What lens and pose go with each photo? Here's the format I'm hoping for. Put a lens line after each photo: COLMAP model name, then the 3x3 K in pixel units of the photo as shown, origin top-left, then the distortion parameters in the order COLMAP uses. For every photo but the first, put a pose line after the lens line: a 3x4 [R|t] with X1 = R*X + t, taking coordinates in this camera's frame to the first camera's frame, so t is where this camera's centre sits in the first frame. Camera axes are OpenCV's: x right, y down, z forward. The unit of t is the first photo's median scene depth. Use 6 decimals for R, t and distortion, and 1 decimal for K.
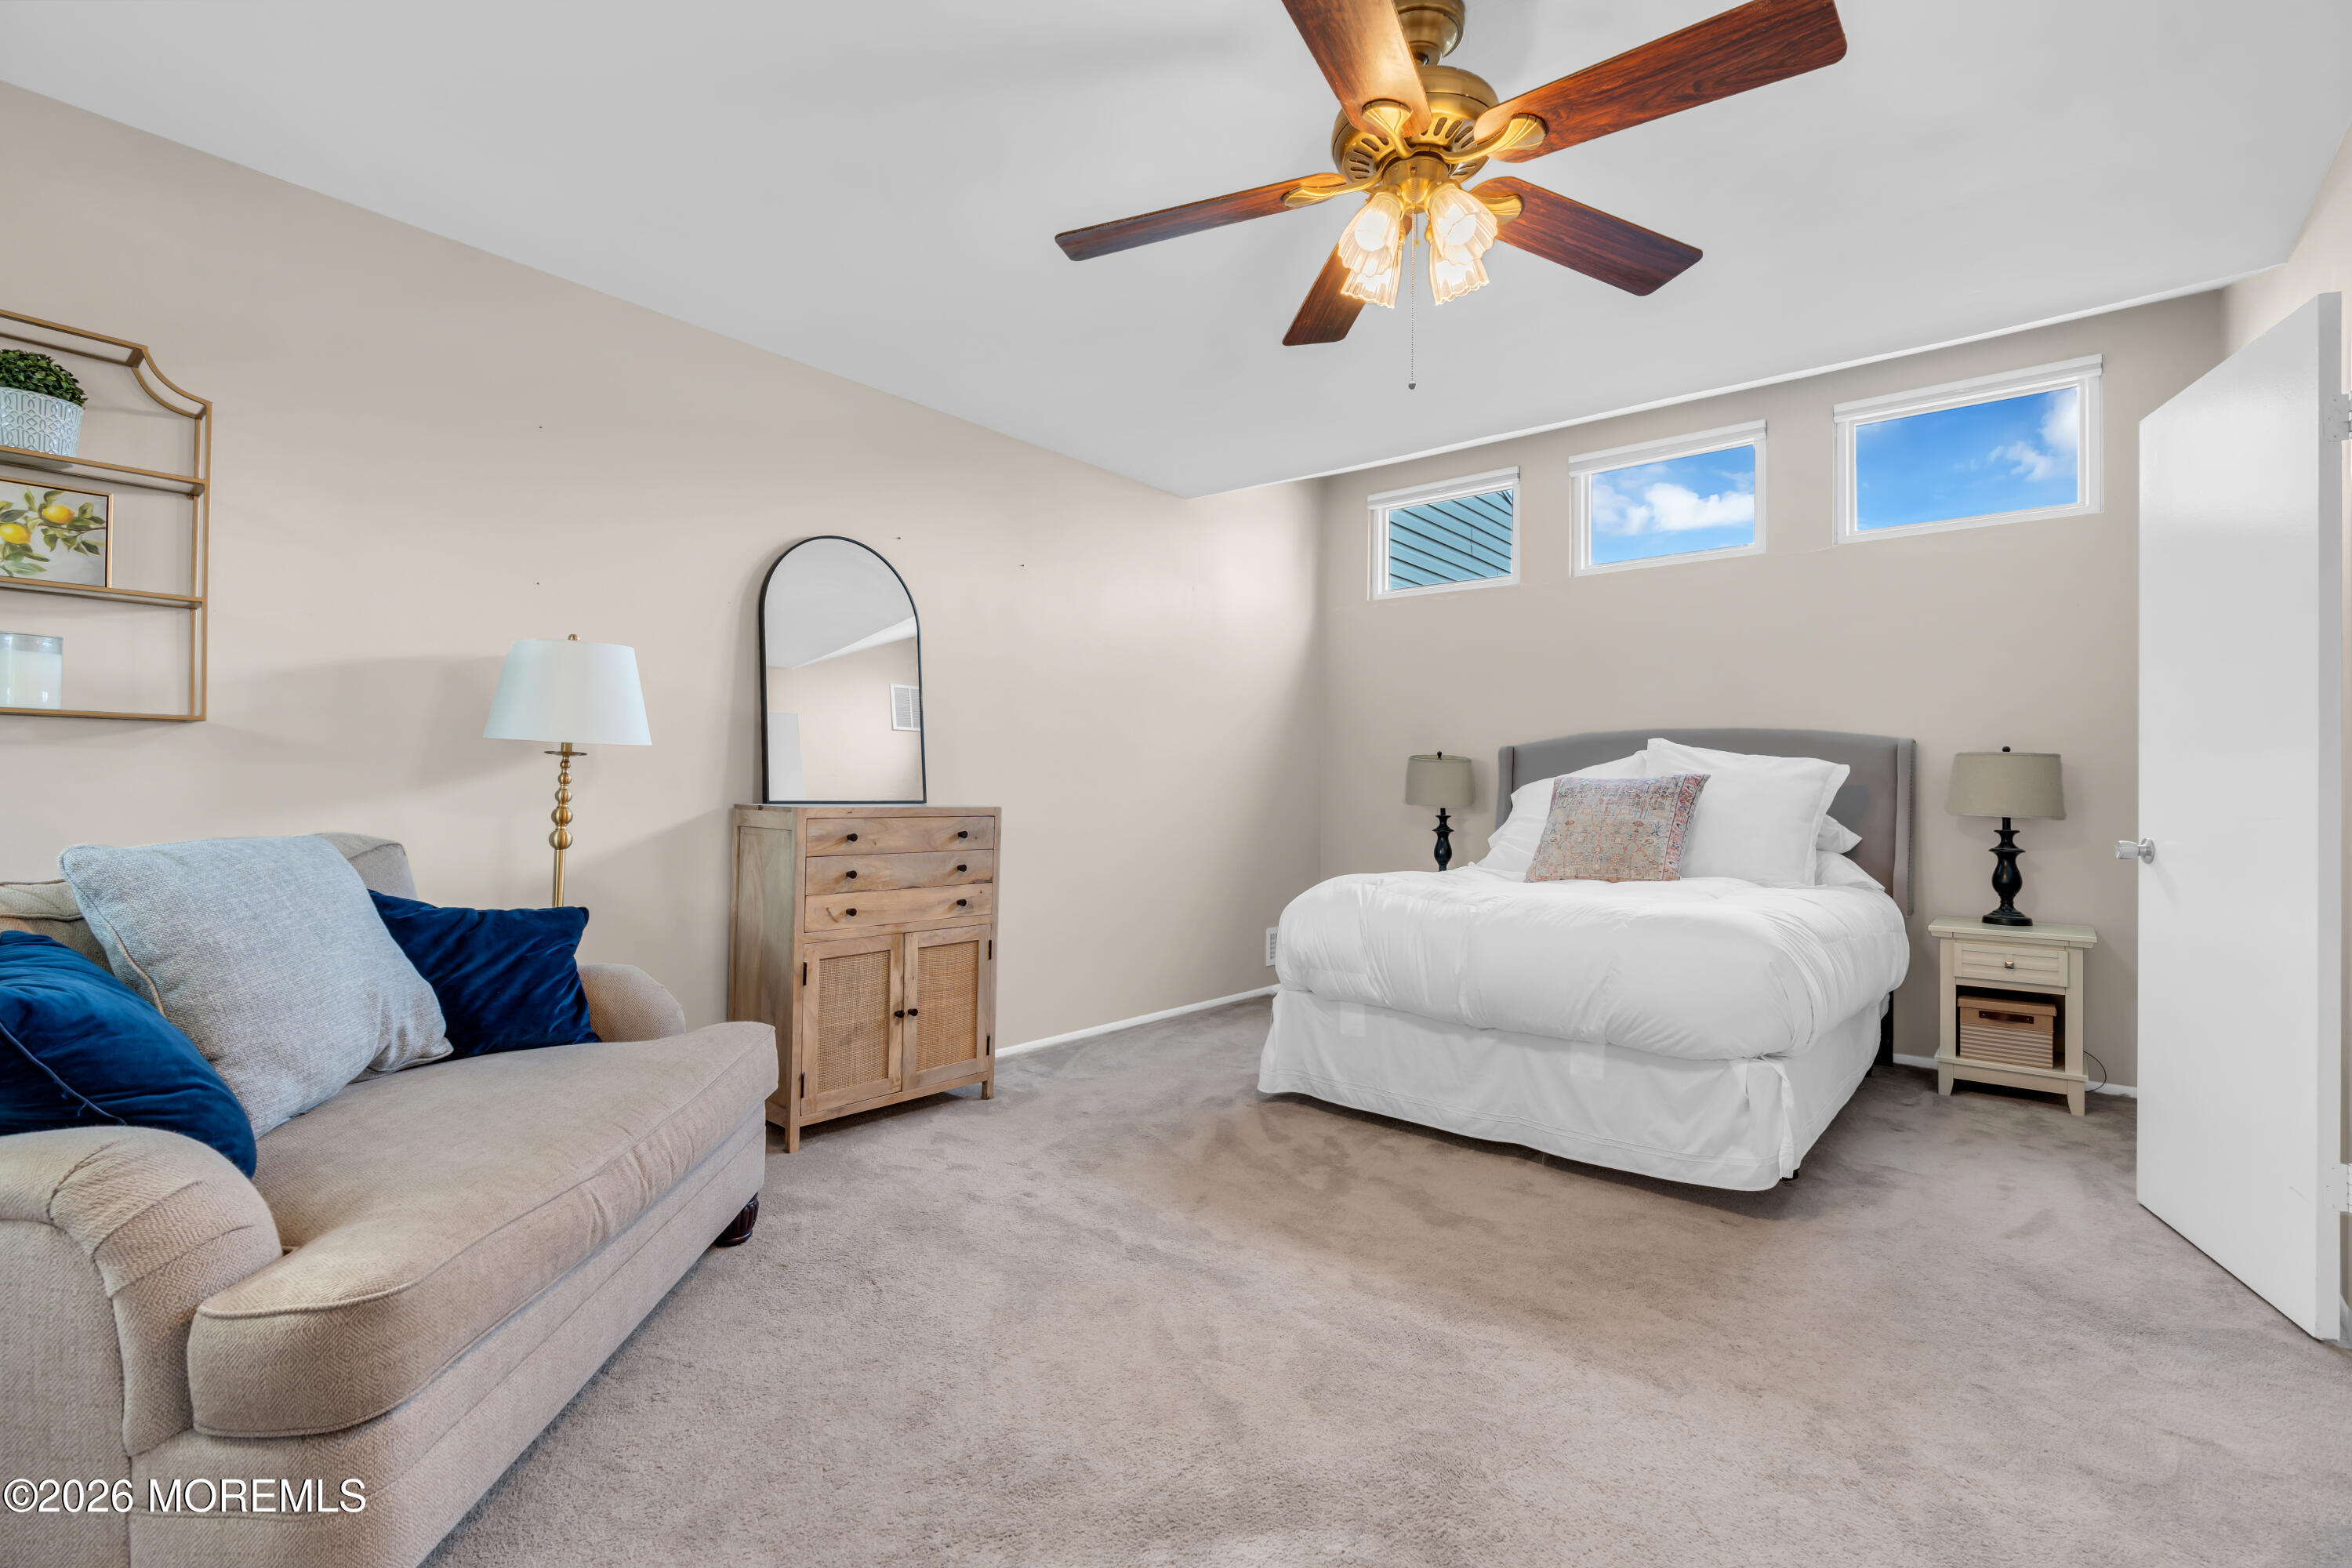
lens RADIAL K [[1053.9, 0, 1167.1], [0, 1053.9, 784.2], [0, 0, 1]] dist [-0.013021, 0.001158]
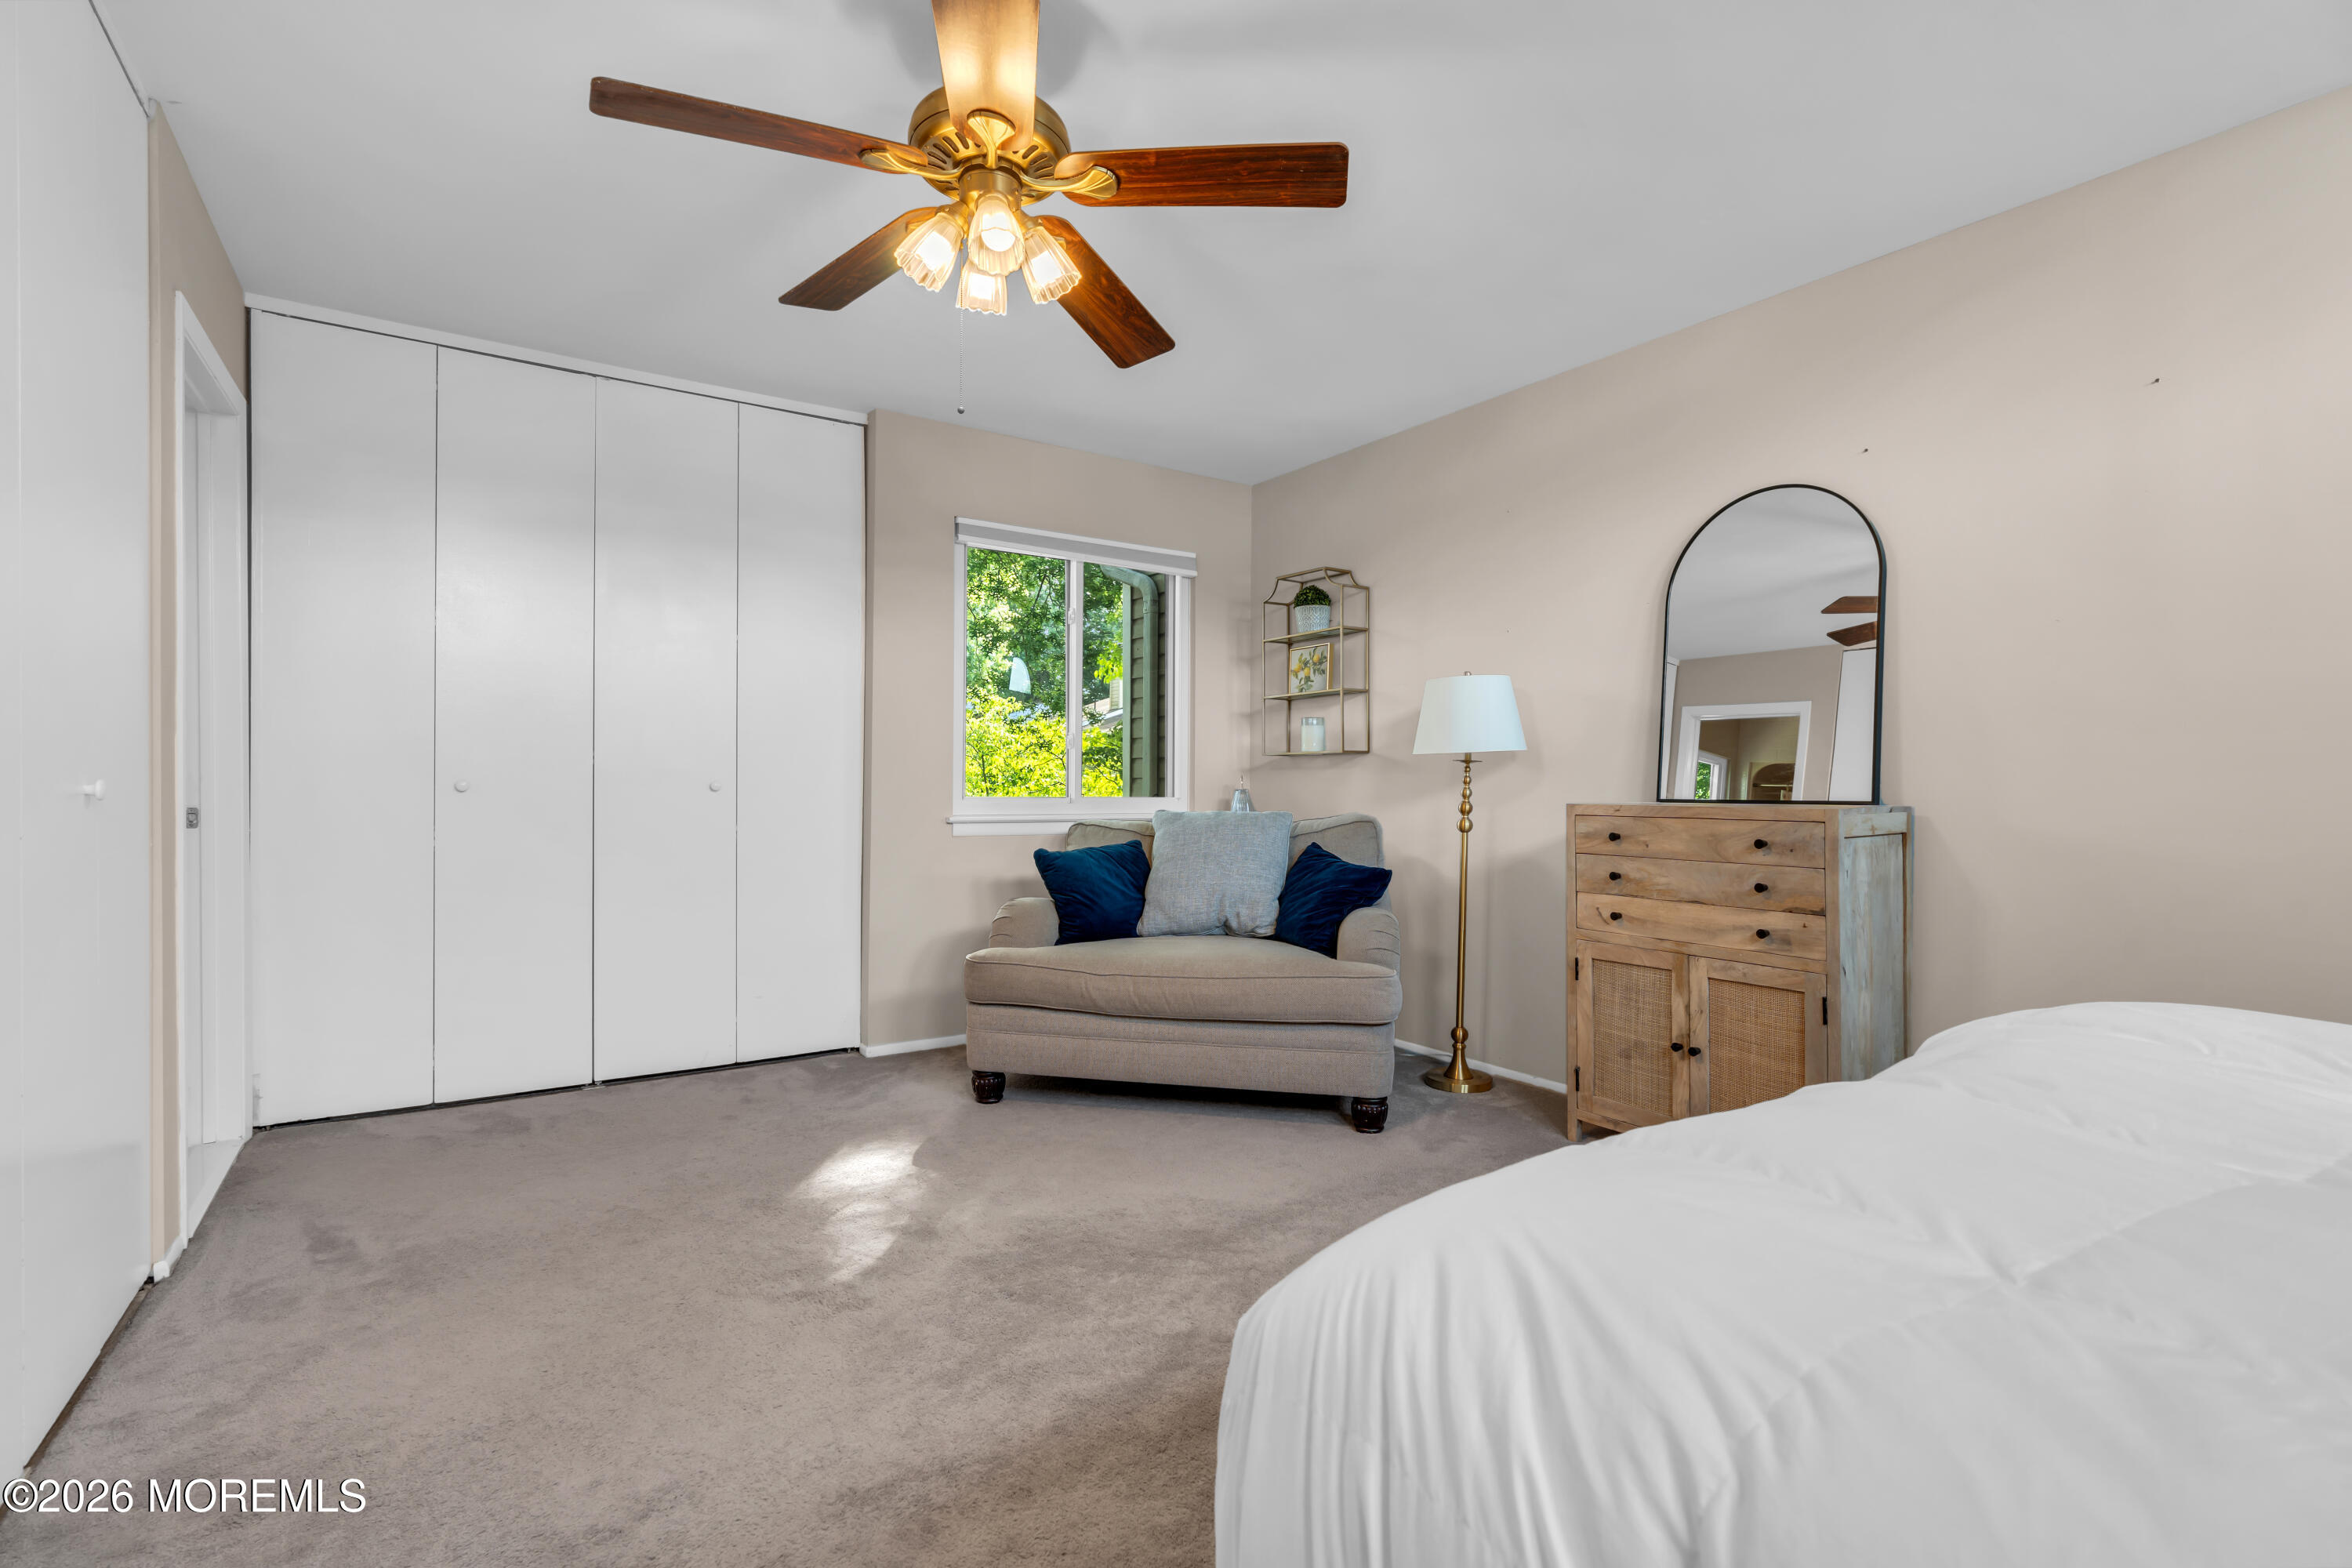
lens RADIAL K [[1053.9, 0, 1167.1], [0, 1053.9, 784.2], [0, 0, 1]] dist [-0.013021, 0.001158]
pose [[-0.287998, -0.013692, -0.957533, 0.698679], [0.003767, 0.999874, -0.015430, 0.015887], [0.957624, -0.008051, -0.287910, 0.862003]]
